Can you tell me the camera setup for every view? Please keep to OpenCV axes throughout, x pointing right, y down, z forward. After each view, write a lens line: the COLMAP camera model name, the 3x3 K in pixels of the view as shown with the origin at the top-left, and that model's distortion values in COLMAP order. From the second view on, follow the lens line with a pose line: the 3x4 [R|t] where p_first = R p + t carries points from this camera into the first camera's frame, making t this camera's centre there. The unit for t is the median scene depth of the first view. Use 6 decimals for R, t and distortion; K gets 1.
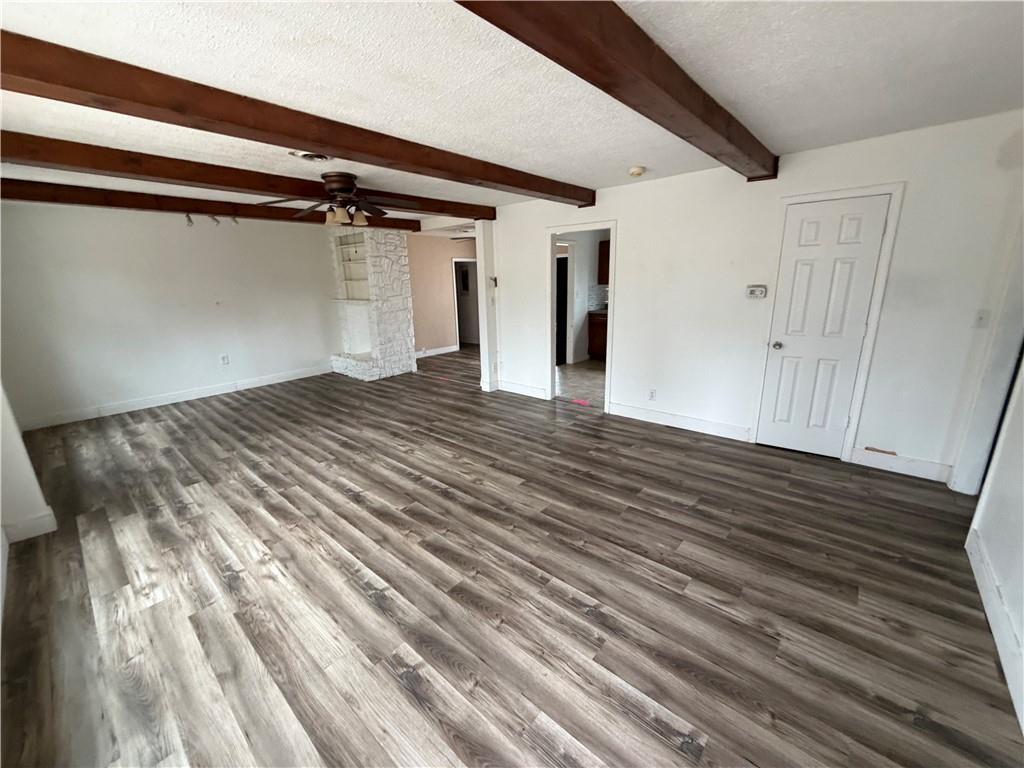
lens RADIAL K [[405.6, 0, 511.5], [0, 405.6, 399.2], [0, 0, 1]] dist [-0.001047, -0.000334]
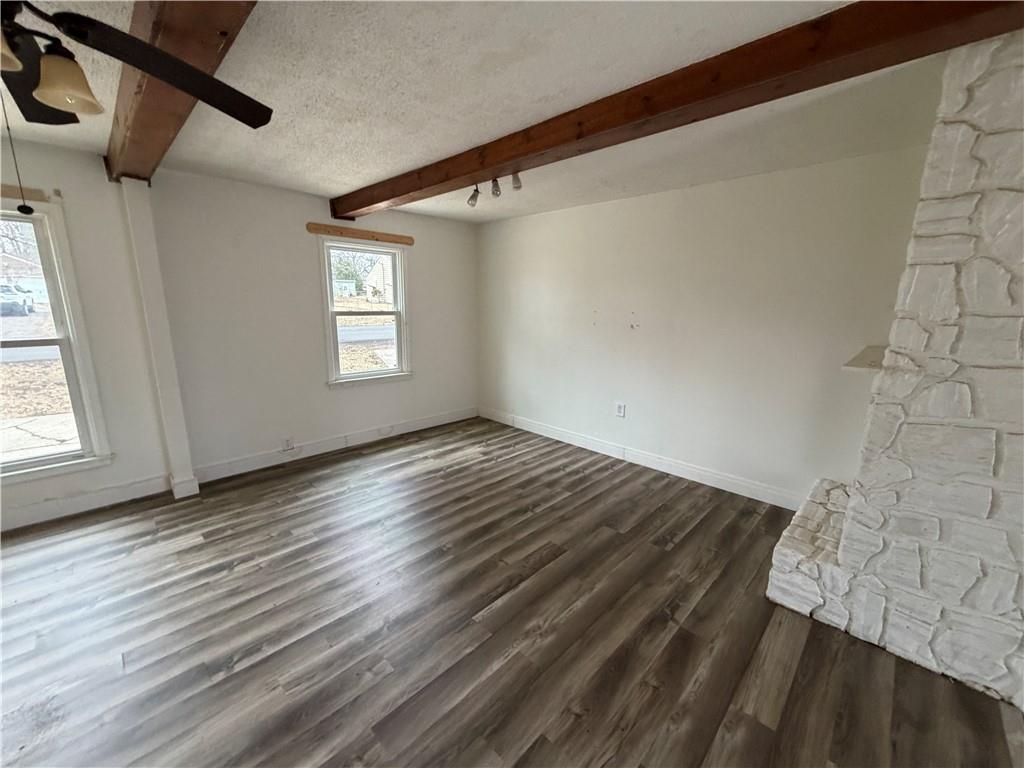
lens RADIAL K [[405.6, 0, 509.7], [0, 405.6, 391.8], [0, 0, 1]] dist [-0.001047, -0.000334]
pose [[-0.061614, 0.242171, -0.968275, -0.121953], [-0.298277, 0.921318, 0.249407, -0.445660], [0.952488, 0.304182, 0.015468, 1.522874]]
